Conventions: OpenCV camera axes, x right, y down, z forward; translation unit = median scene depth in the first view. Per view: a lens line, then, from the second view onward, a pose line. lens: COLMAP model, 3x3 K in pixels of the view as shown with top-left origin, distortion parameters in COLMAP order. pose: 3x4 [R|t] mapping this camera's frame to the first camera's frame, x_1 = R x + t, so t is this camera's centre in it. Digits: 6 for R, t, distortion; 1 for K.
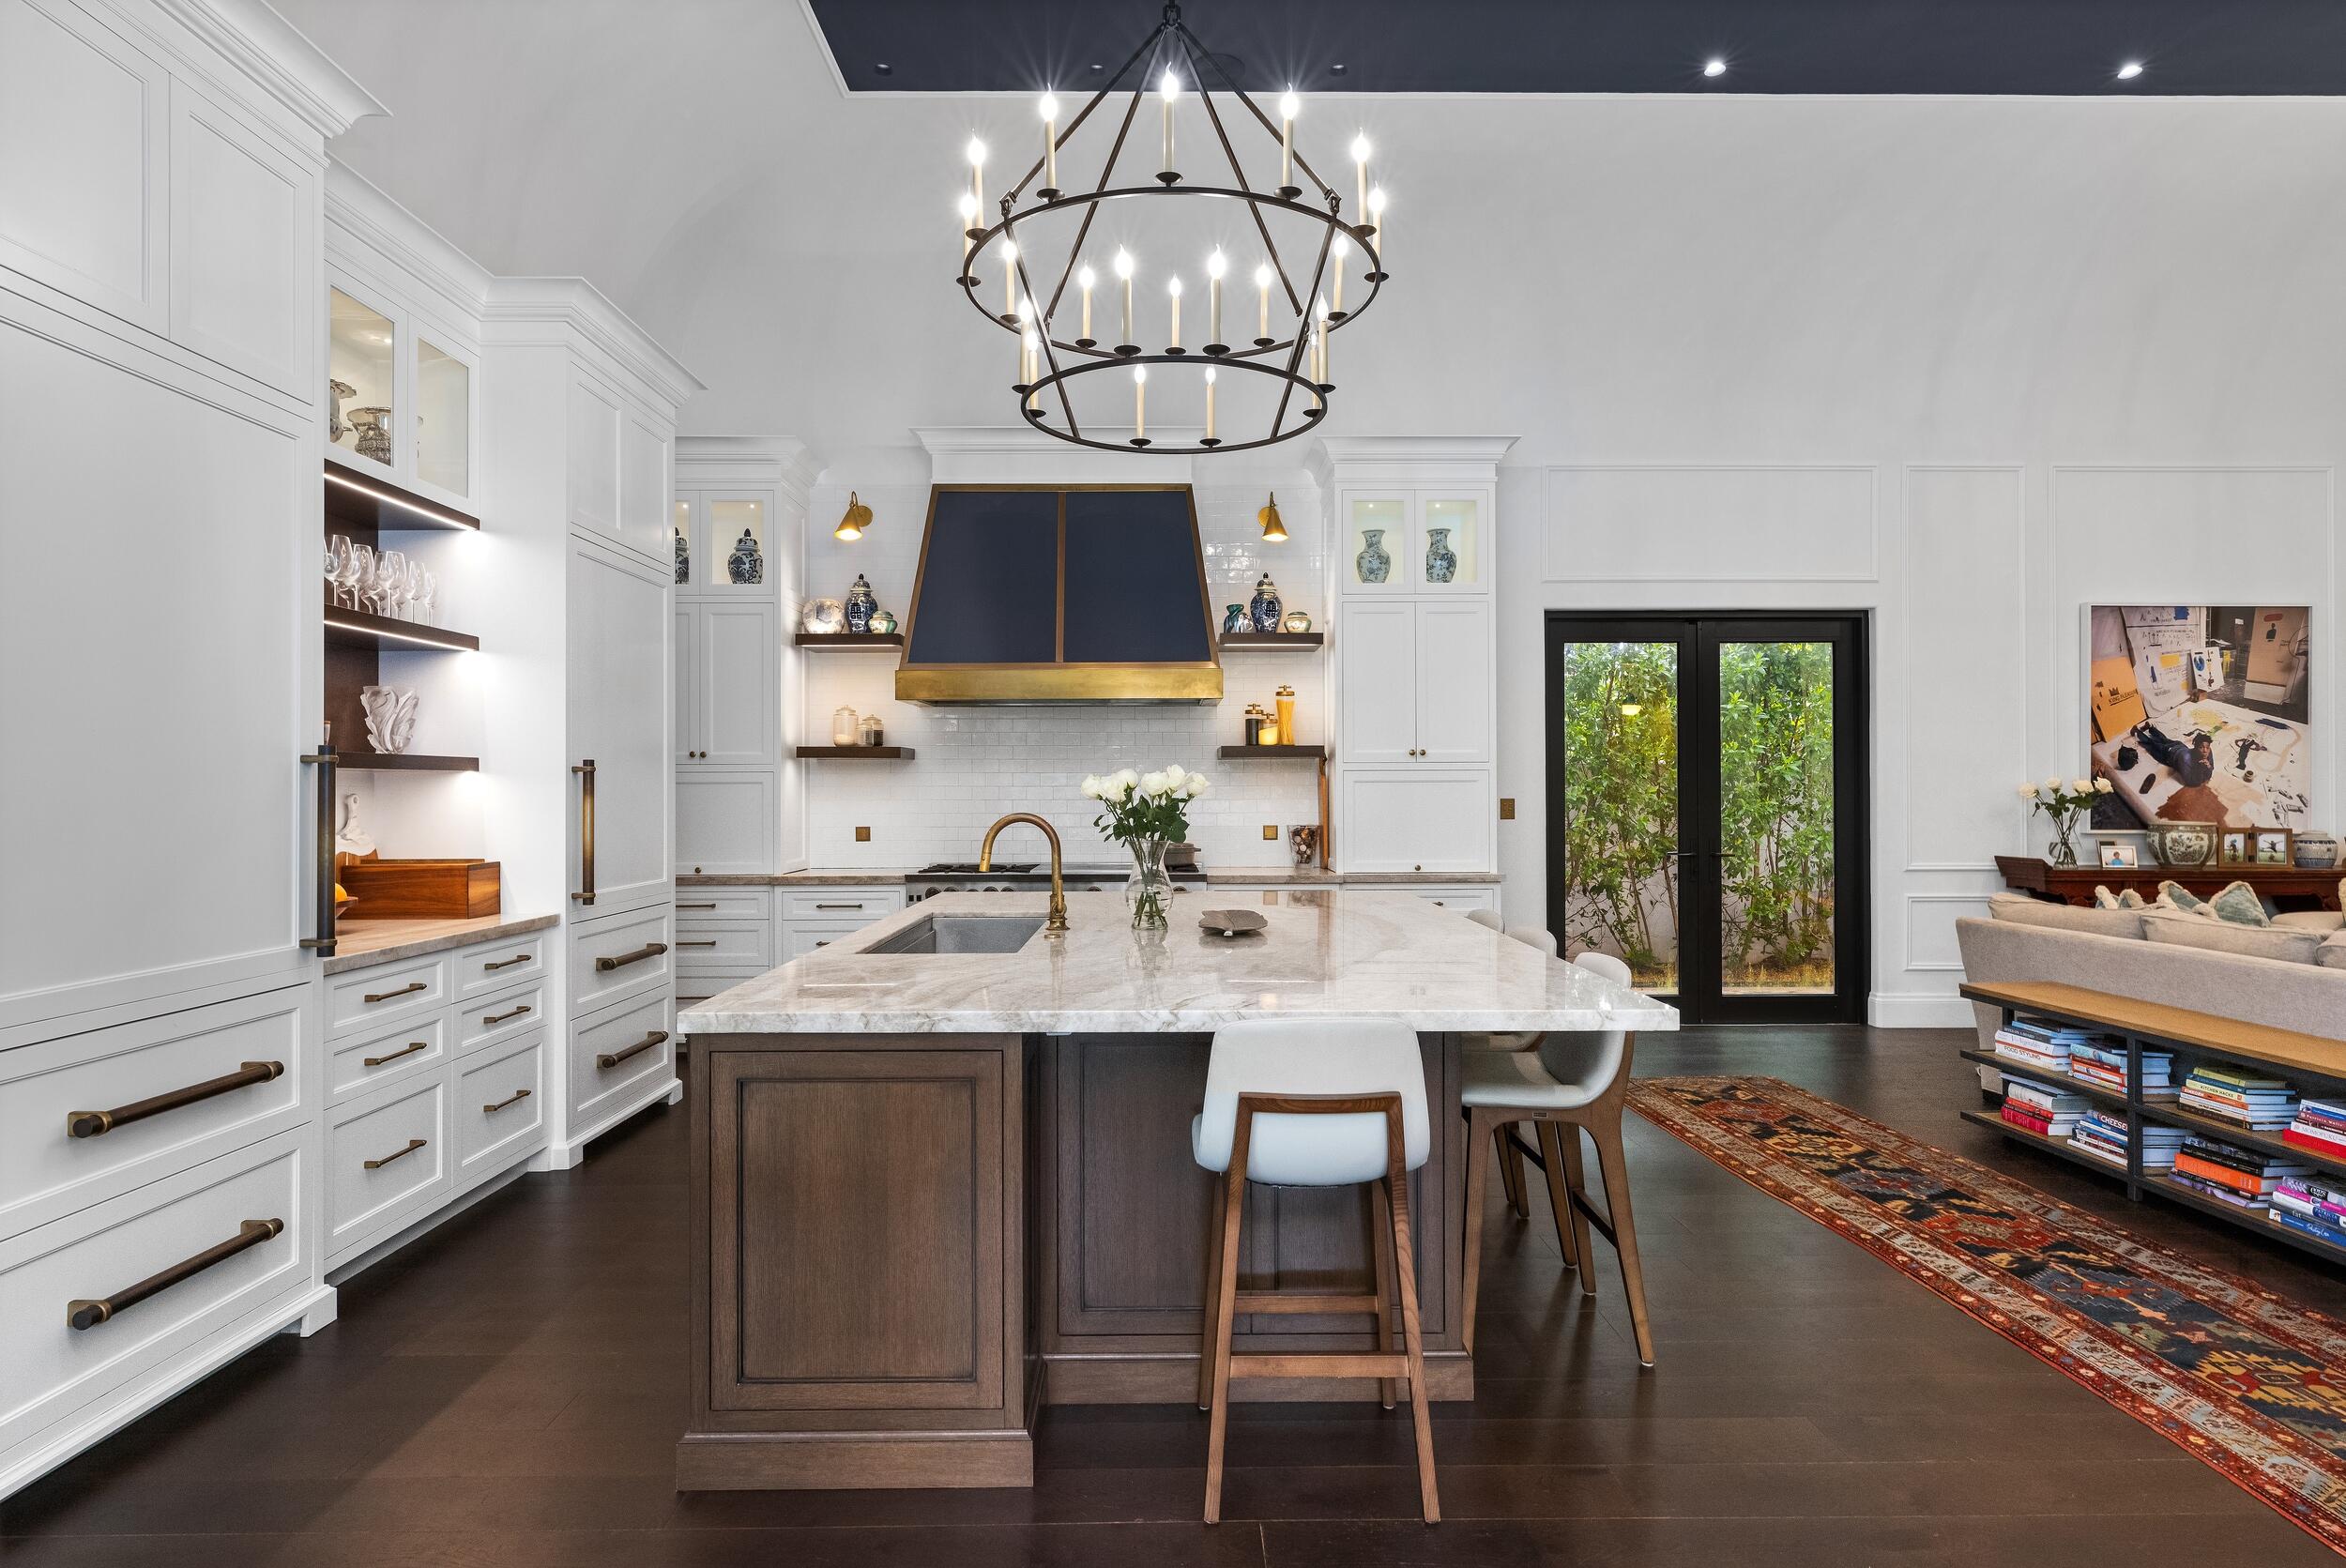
lens RADIAL K [[1241.6, 0, 1168.3], [0, 1241.6, 784.3], [0, 0, 1]] dist [-0.002747, -0.000397]
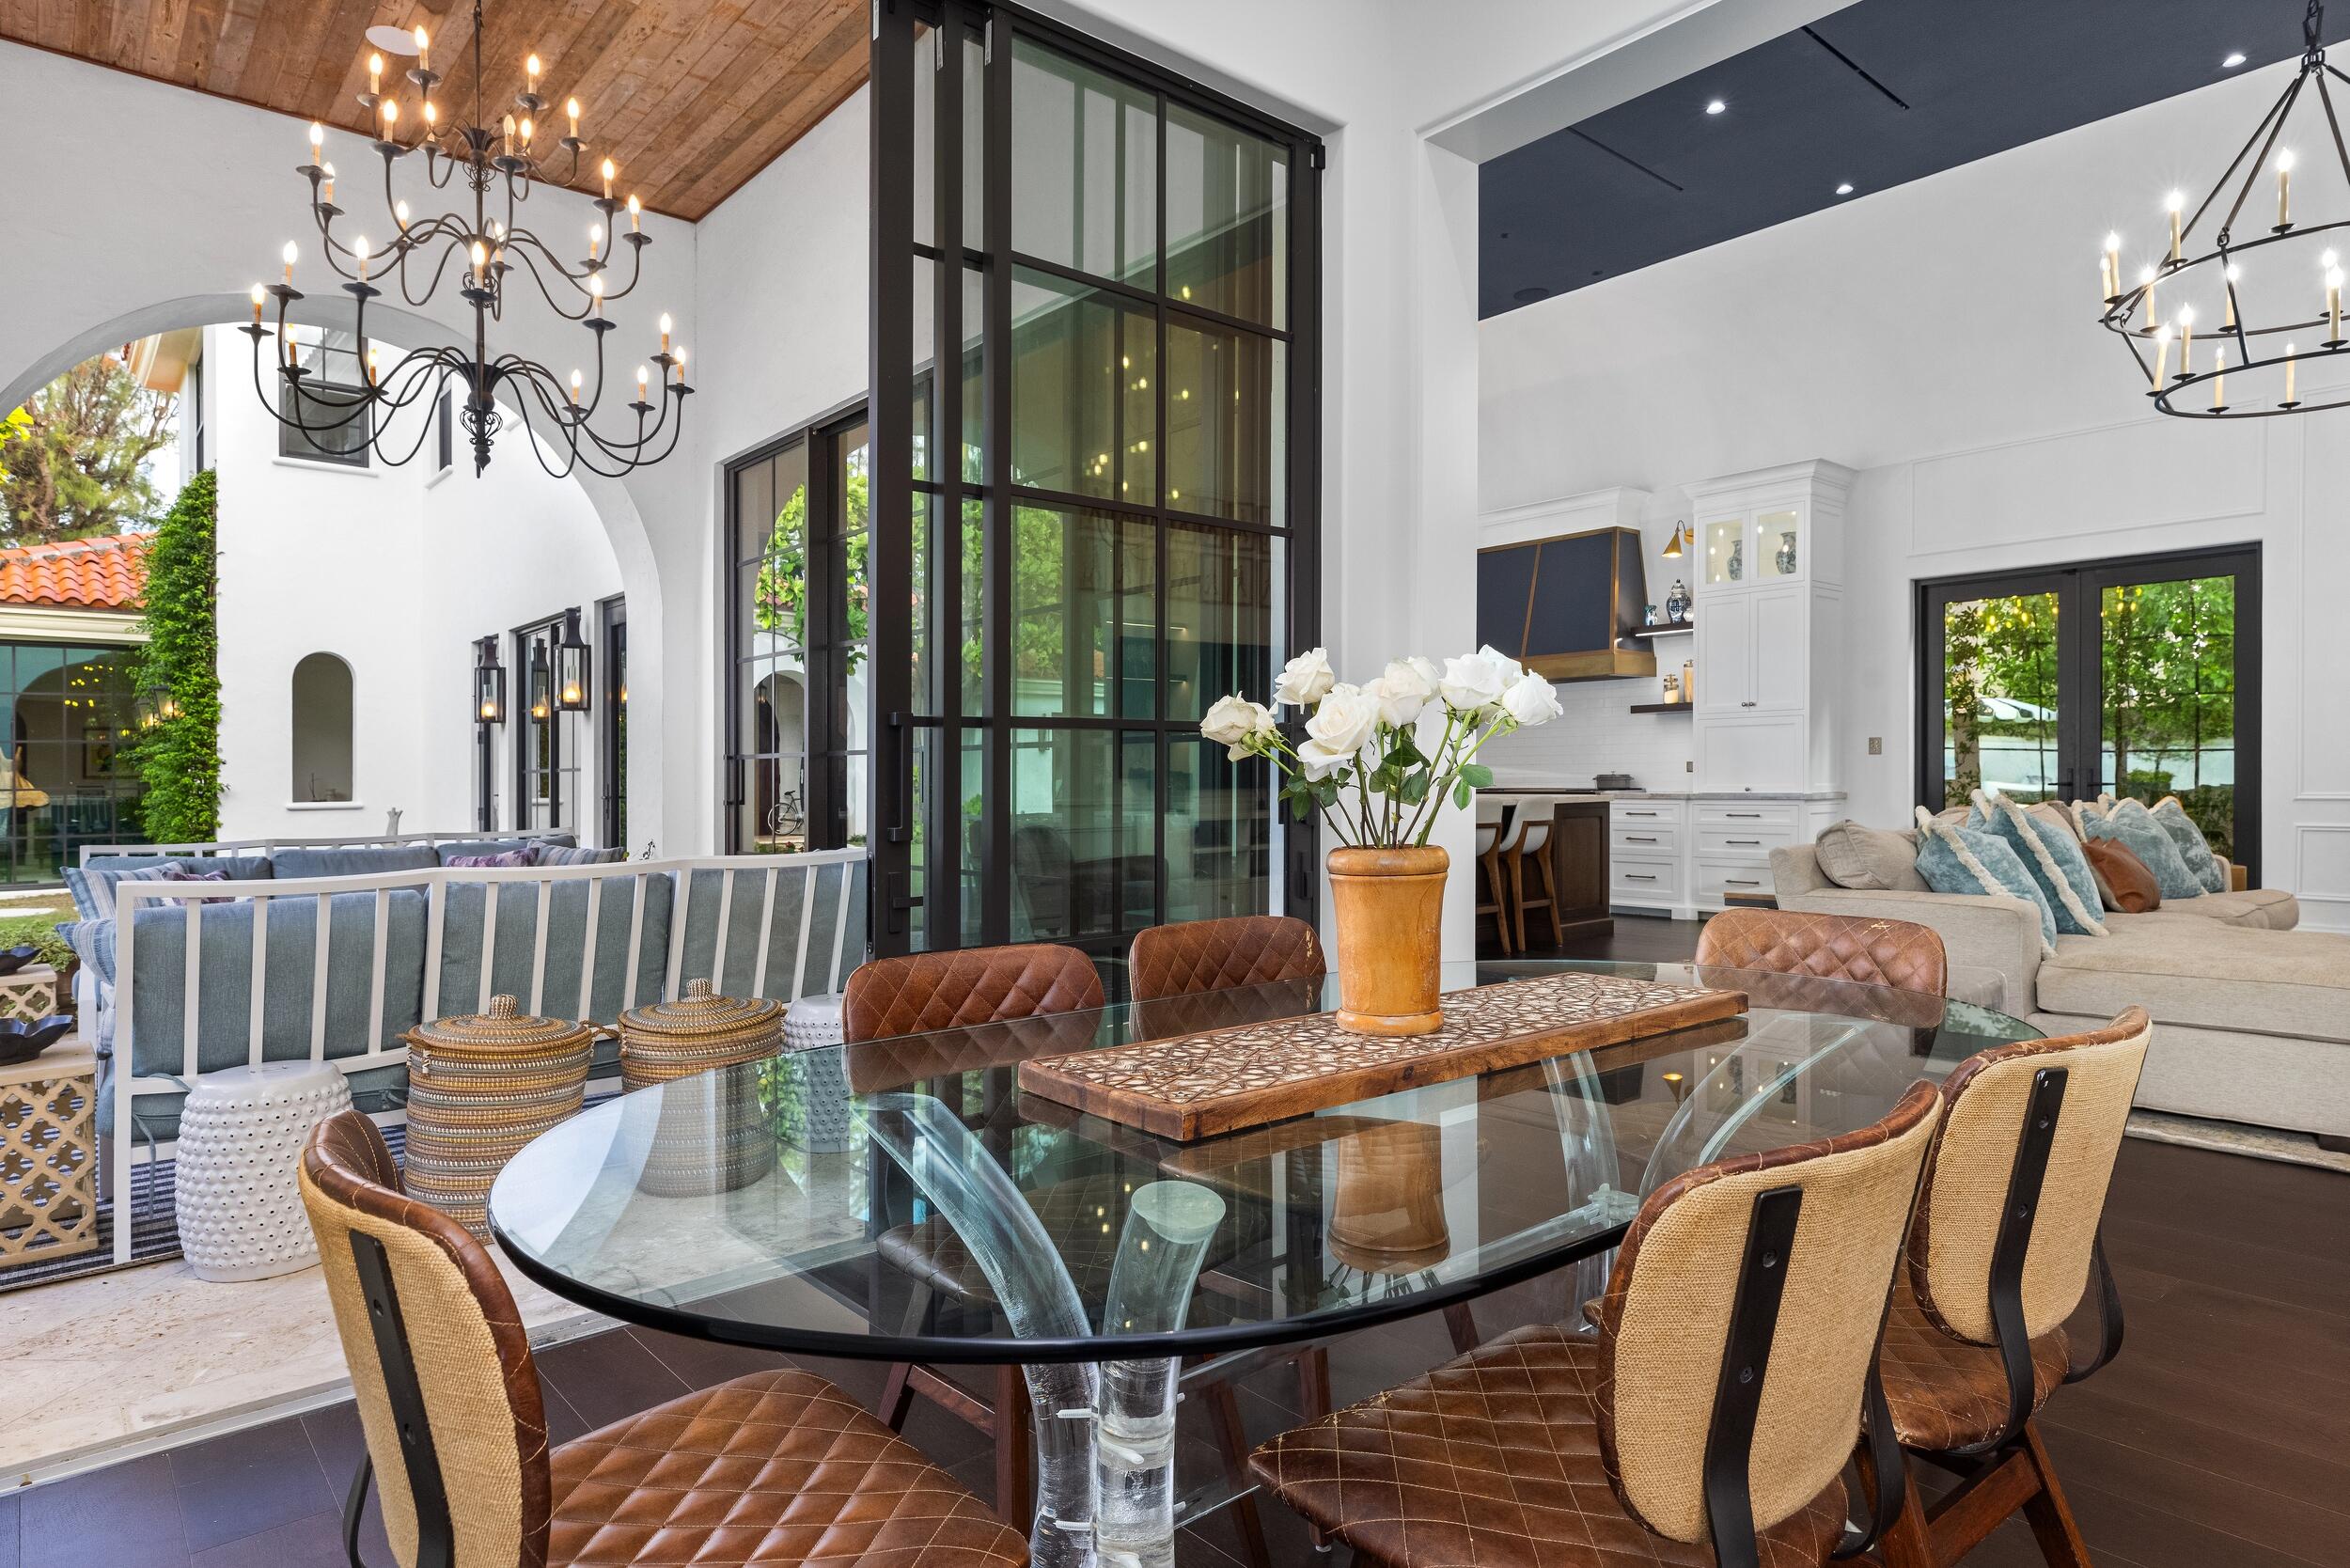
lens RADIAL K [[1360.7, 0, 1184.0], [0, 1360.7, 786.2], [0, 0, 1]] dist [-0.004028, -0.001130]
pose [[0.638945, -0.007228, -0.769218, 0.887221], [0.010230, 0.999947, -0.000899, 0.054438], [0.769184, -0.007294, 0.638986, -0.402606]]
